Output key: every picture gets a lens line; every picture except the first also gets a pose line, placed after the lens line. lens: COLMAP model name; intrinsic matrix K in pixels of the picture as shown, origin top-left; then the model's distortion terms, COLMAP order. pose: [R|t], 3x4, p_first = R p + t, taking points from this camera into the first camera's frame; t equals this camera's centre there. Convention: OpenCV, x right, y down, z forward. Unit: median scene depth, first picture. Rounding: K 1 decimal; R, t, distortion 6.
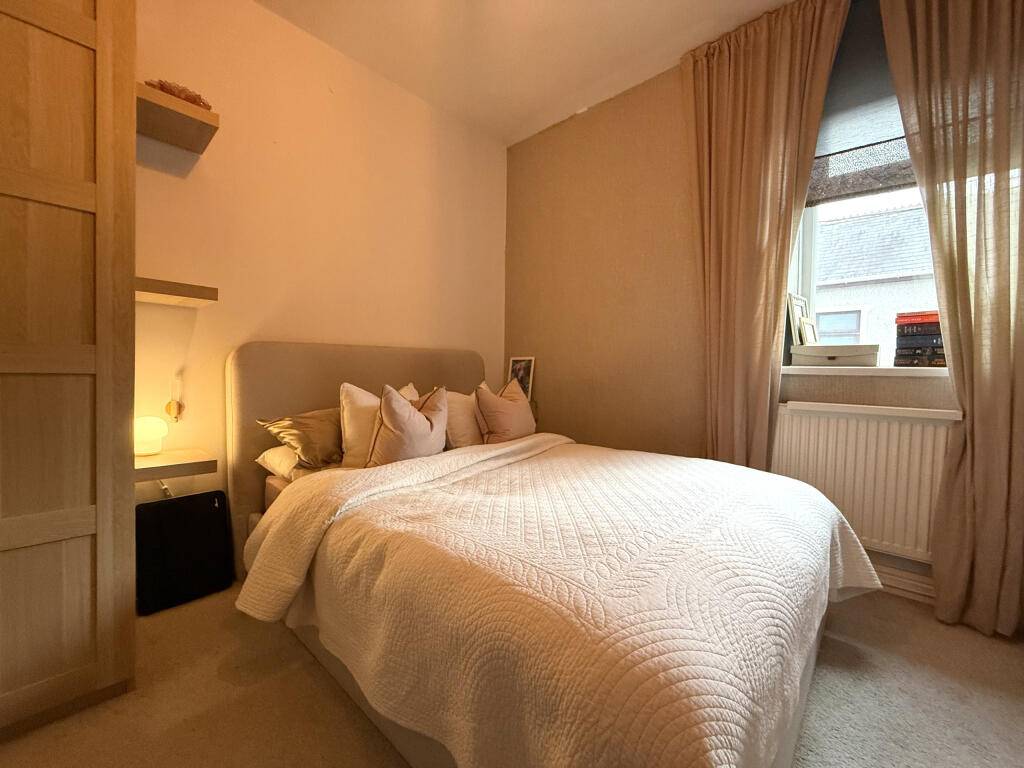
lens RADIAL K [[410.3, 0, 508.6], [0, 410.3, 382.0], [0, 0, 1]] dist [-0.001299, 0.000028]
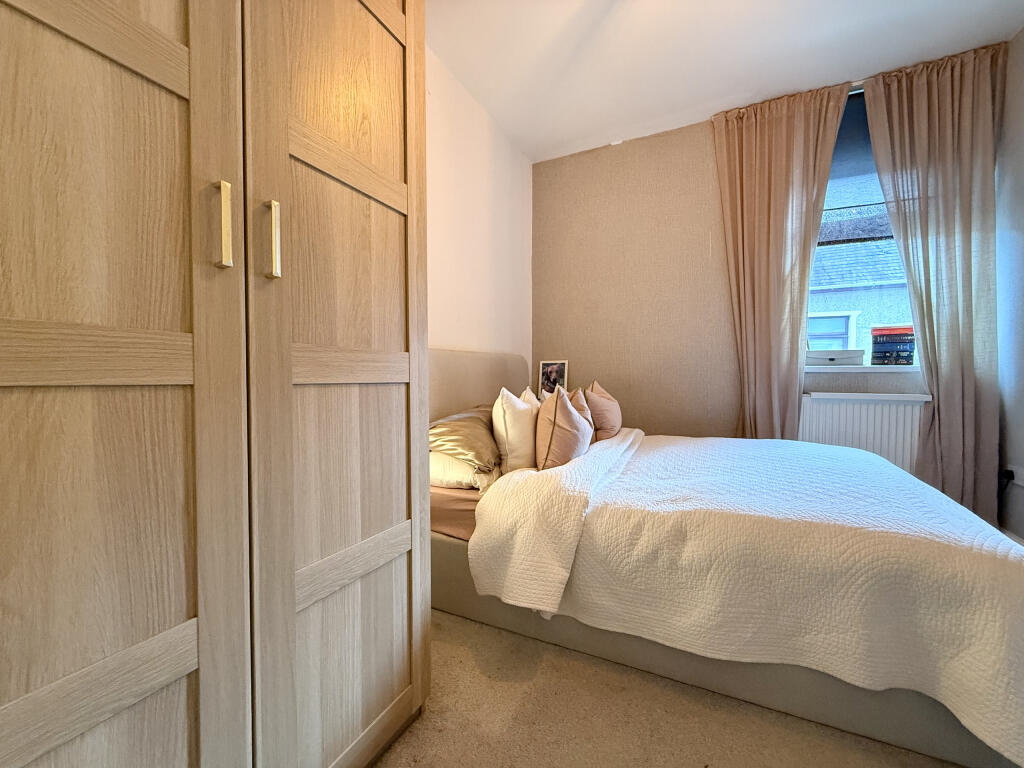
lens RADIAL K [[408.2, 0, 508.7], [0, 408.2, 383.1], [0, 0, 1]] dist [0.000596, 0.000077]
pose [[0.958888, -0.024805, 0.282698, -0.666612], [0.025844, 0.999666, 0.000055, -0.008512], [-0.282604, 0.007253, 0.959209, 0.010450]]
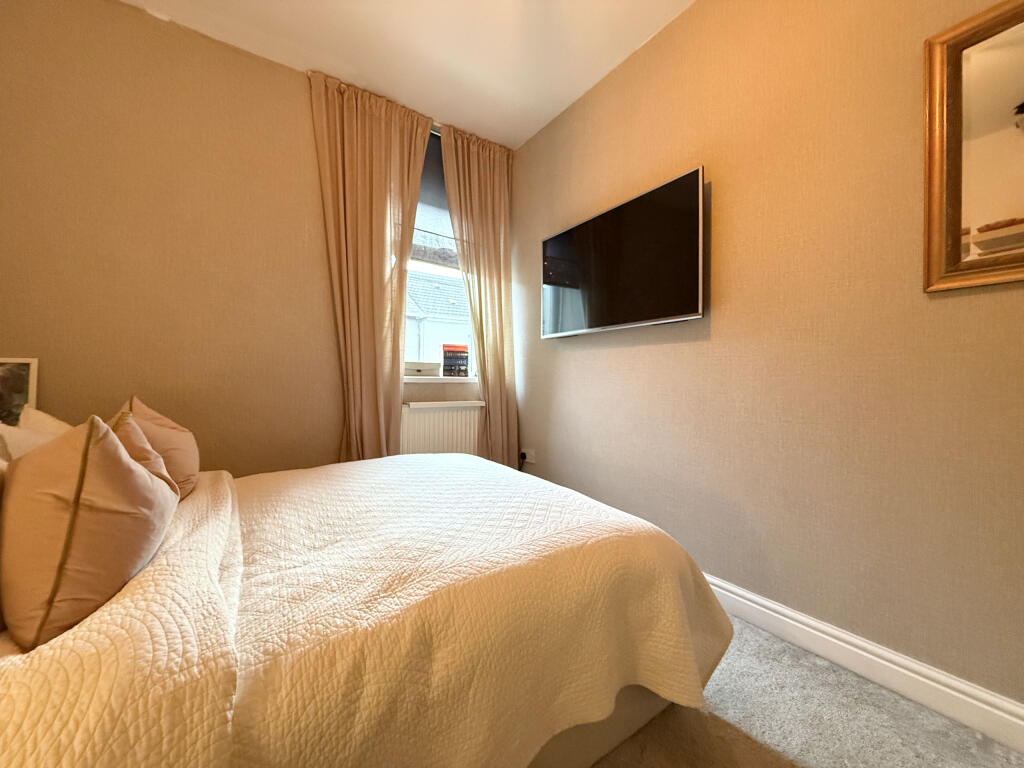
lens RADIAL K [[410.3, 0, 508.6], [0, 410.3, 382.0], [0, 0, 1]] dist [-0.001299, 0.000028]
pose [[0.216276, -0.012316, 0.976255, -0.586526], [0.033908, 0.999412, 0.005096, -0.016871], [-0.975743, 0.032001, 0.216566, 0.416990]]
